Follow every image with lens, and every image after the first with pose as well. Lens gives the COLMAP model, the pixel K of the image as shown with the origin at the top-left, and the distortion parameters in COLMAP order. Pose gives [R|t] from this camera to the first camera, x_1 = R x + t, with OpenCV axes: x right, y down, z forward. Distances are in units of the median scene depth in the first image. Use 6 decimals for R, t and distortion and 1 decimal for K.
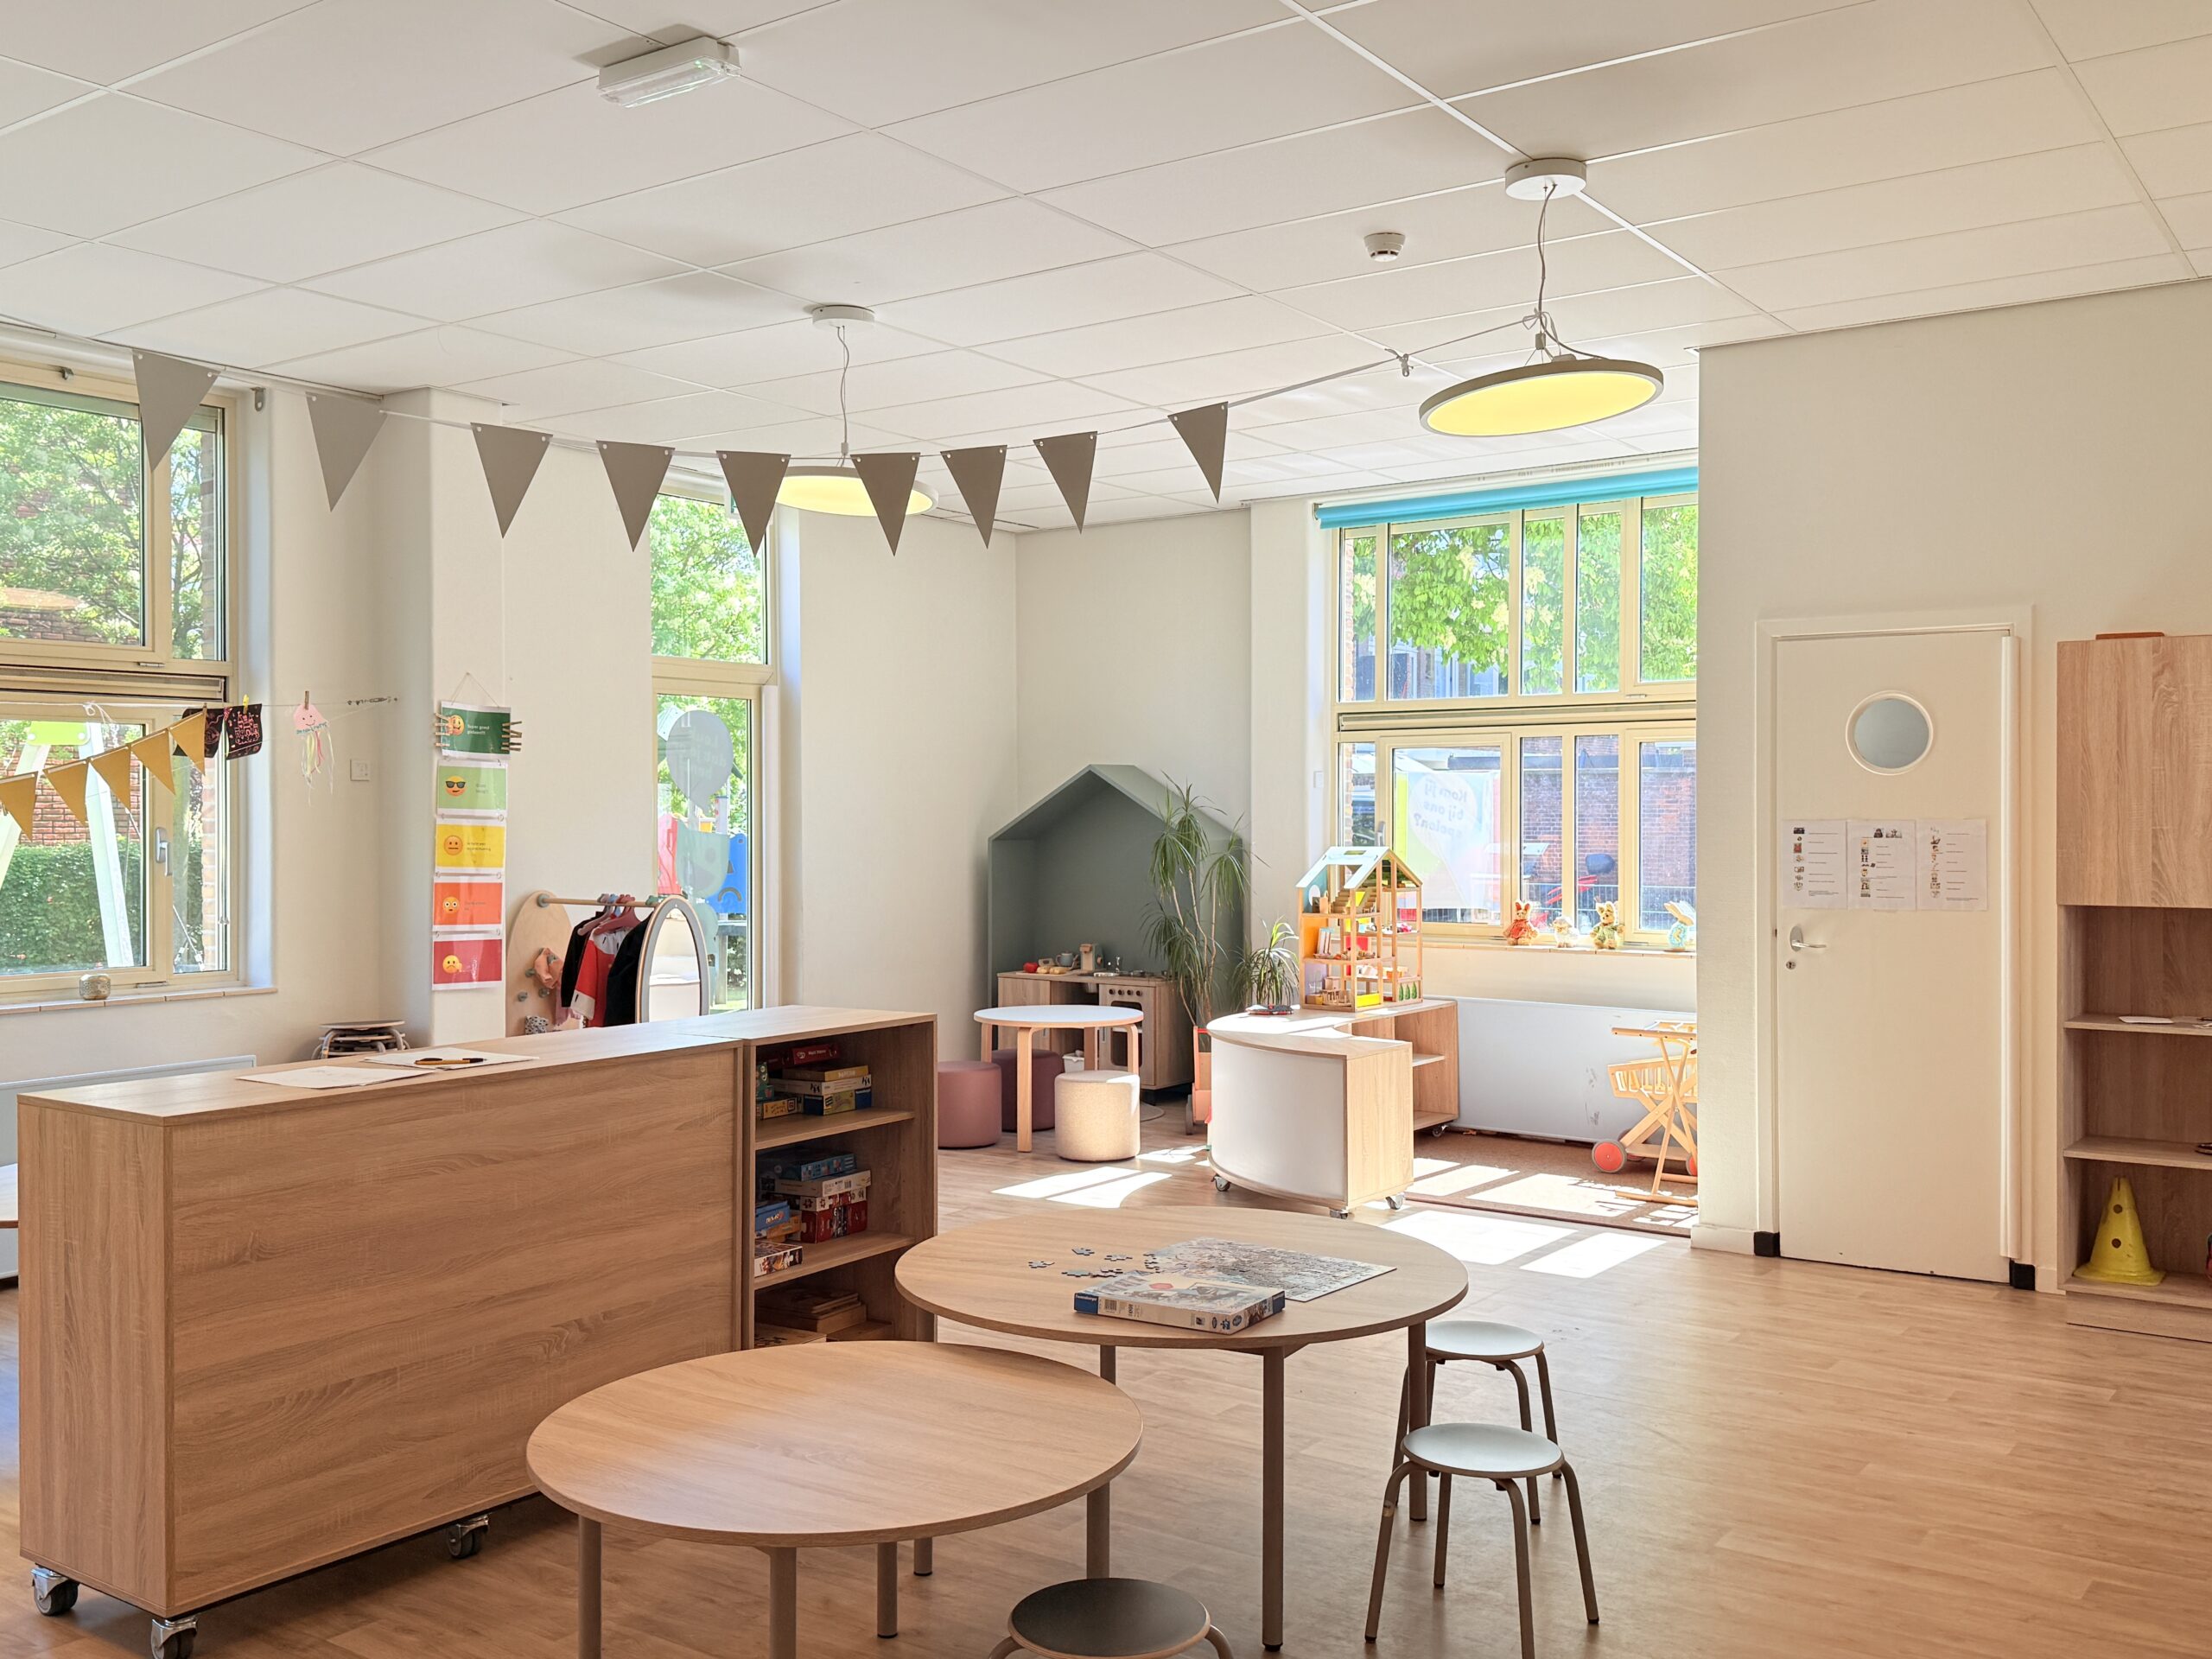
lens RADIAL K [[2019.0, 0, 1106.0], [0, 2019.0, 829.5], [0, 0, 1]] dist [0.012890, 0.003668]
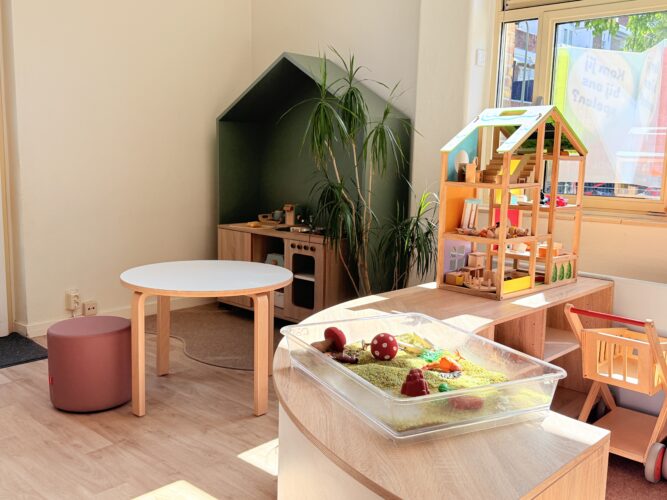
lens RADIAL K [[653.4, 0, 333.5], [0, 653.4, 250.0], [0, 0, 1]] dist [0.178338, -0.384105]
pose [[0.991502, 0.043210, -0.122710, 0.054840], [-0.026235, 0.990263, 0.136717, 0.021262], [0.127422, -0.132336, 0.982981, 0.455179]]
